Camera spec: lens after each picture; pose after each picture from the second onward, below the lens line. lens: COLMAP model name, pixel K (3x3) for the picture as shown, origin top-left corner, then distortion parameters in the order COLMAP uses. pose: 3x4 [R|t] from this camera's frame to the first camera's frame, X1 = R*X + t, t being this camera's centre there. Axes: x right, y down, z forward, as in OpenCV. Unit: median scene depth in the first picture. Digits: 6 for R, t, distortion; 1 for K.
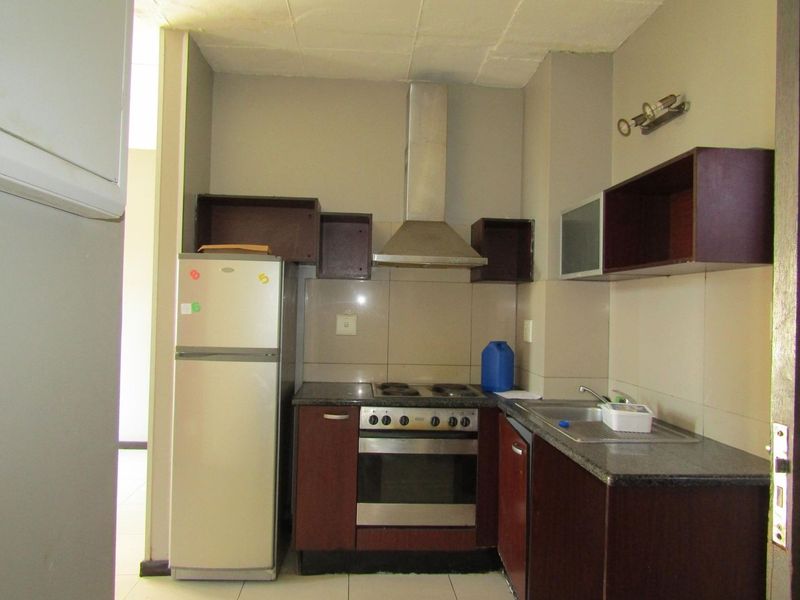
lens RADIAL K [[568.0, 0, 399.2], [0, 568.0, 299.0], [0, 0, 1]] dist [-0.011818, 0.005704]
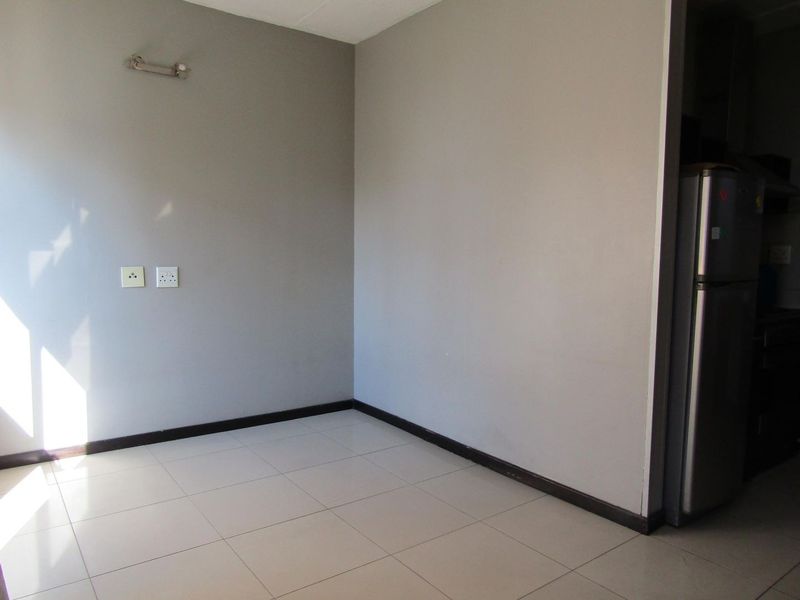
lens RADIAL K [[568.0, 0, 396.1], [0, 568.0, 301.9], [0, 0, 1]] dist [-0.011818, 0.005704]
pose [[0.846516, -0.060342, 0.528933, -1.214936], [0.002903, 0.994064, 0.108760, 0.025442], [-0.532356, -0.090531, 0.841666, 0.478259]]
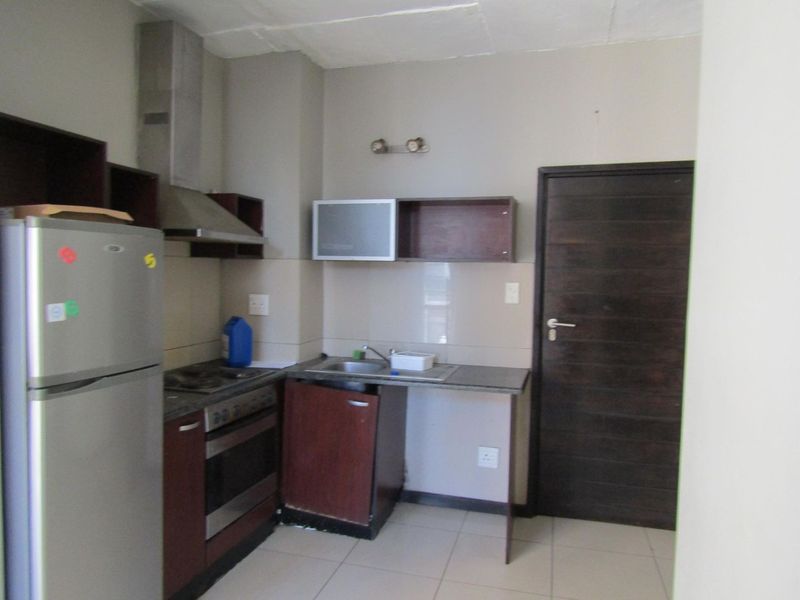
lens RADIAL K [[568.0, 0, 398.9], [0, 568.0, 302.9], [0, 0, 1]] dist [-0.011818, 0.005704]
pose [[0.345416, -0.070214, 0.935819, -0.763031], [-0.021808, 0.996327, 0.082803, -0.046896], [-0.938196, -0.049009, 0.342617, 0.435109]]
